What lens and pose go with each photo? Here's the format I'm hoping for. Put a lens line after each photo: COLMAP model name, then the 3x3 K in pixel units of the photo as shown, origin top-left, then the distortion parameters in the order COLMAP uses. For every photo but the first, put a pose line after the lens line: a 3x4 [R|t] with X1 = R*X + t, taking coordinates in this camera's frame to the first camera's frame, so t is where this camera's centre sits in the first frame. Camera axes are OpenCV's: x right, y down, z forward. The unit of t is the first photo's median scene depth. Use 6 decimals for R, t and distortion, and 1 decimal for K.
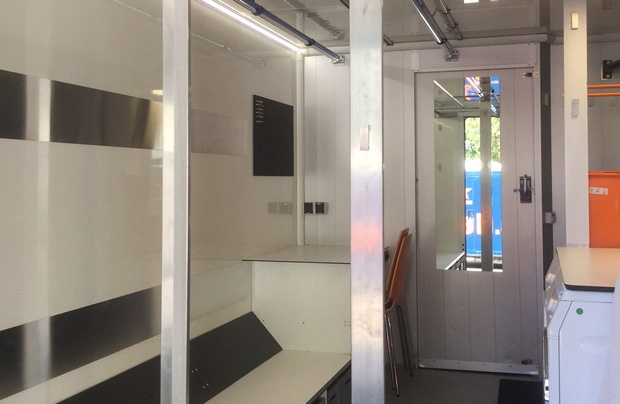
lens RADIAL K [[765.1, 0, 310.5], [0, 765.1, 164.9], [0, 0, 1]] dist [0.148064, -0.062184]
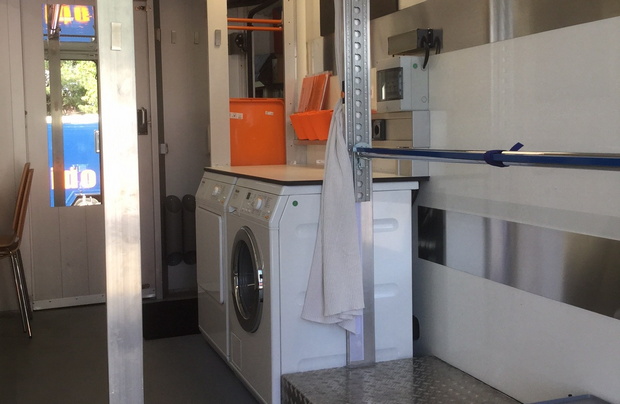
lens RADIAL K [[765.1, 0, 310.5], [0, 765.1, 164.9], [0, 0, 1]] dist [0.148064, -0.062184]
pose [[0.805623, -0.032743, 0.591523, -0.194970], [0.001905, 0.998610, 0.052682, 0.046456], [-0.592426, -0.041315, 0.804565, 0.055303]]
